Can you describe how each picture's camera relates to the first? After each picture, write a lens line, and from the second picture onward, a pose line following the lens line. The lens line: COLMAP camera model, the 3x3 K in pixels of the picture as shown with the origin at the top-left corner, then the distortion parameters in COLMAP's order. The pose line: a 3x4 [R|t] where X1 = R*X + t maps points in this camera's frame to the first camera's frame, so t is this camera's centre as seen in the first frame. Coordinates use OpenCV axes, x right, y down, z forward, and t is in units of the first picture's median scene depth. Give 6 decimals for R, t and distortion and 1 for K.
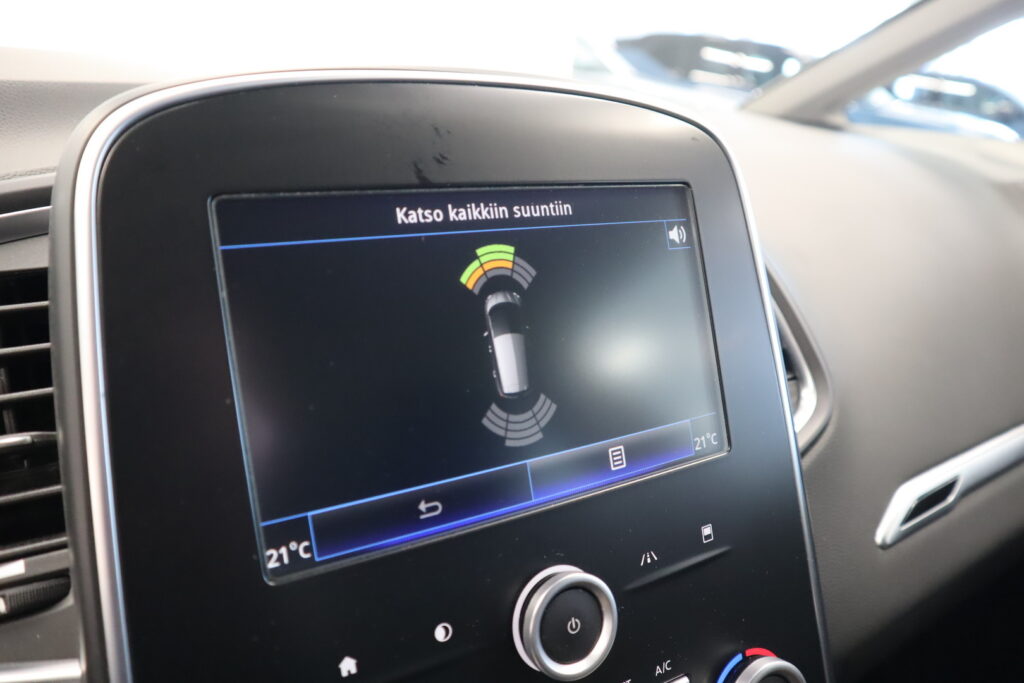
lens RADIAL K [[703.5, 0, 512.0], [0, 703.5, 341.5], [0, 0, 1]] dist [-0.109958, 0.068045]
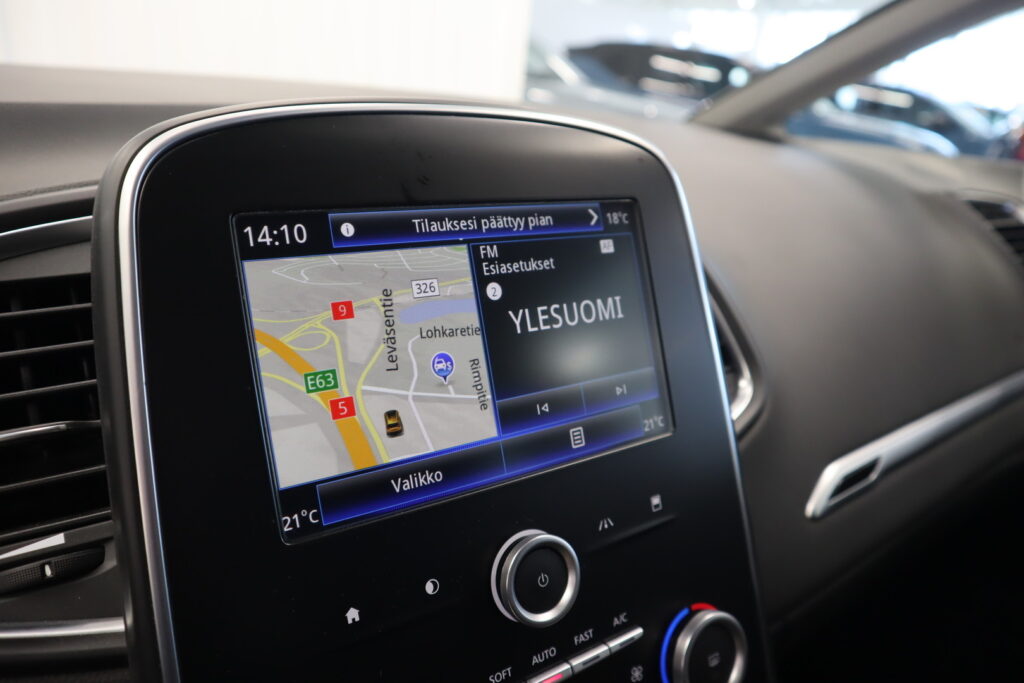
lens RADIAL K [[703.5, 0, 512.0], [0, 703.5, 341.5], [0, 0, 1]] dist [-0.109958, 0.068045]
pose [[0.997871, -0.010984, 0.064288, -0.030410], [0.011577, 0.999894, -0.008857, 0.017113], [-0.064184, 0.009582, 0.997892, -0.151981]]
